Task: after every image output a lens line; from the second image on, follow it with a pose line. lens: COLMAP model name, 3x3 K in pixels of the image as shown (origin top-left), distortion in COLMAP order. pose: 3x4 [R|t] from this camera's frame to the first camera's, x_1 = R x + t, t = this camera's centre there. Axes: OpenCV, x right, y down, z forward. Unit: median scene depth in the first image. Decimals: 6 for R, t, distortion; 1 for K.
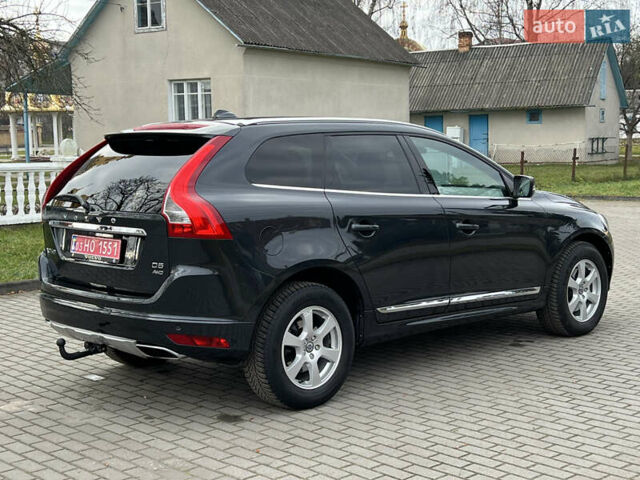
lens RADIAL K [[1005.7, 0, 320.0], [0, 1005.7, 240.0], [0, 0, 1]] dist [0.163964, -0.008960]
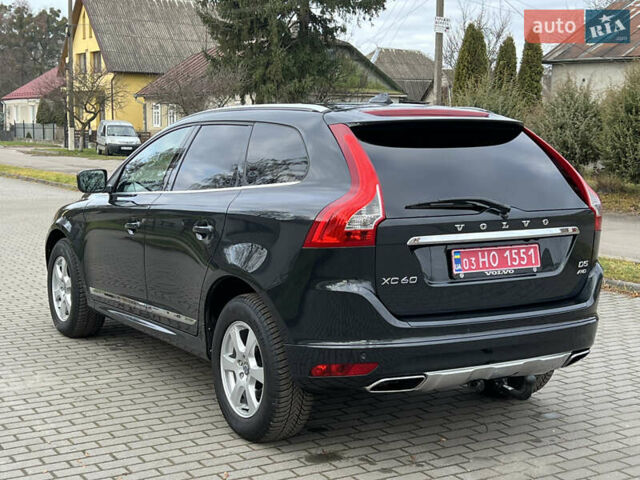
lens RADIAL K [[1005.7, 0, 320.0], [0, 1005.7, 240.0], [0, 0, 1]] dist [0.163964, -0.008960]
pose [[0.207356, -0.093379, 0.973799, -1.060156], [0.085457, 0.993358, 0.077057, -0.084829], [-0.974526, 0.067239, 0.213959, 0.980989]]
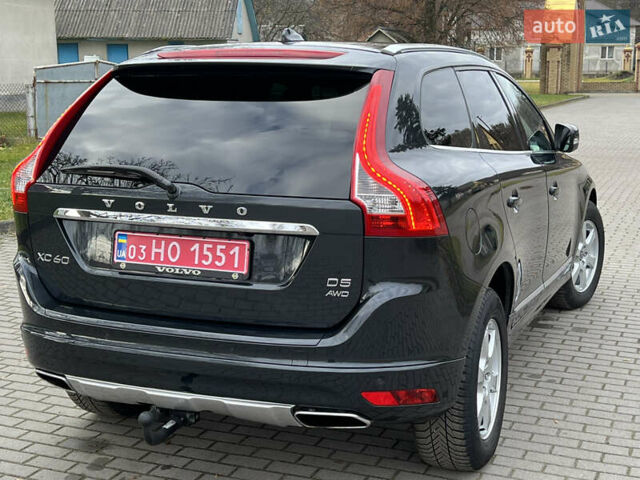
lens RADIAL K [[966.9, 0, 320.0], [0, 966.9, 240.0], [0, 0, 1]] dist [0.294401, -1.527841]
pose [[0.909444, -0.055532, 0.412102, -0.391590], [0.025334, 0.996601, 0.078386, -0.045006], [-0.415055, -0.060848, 0.907759, 0.446171]]
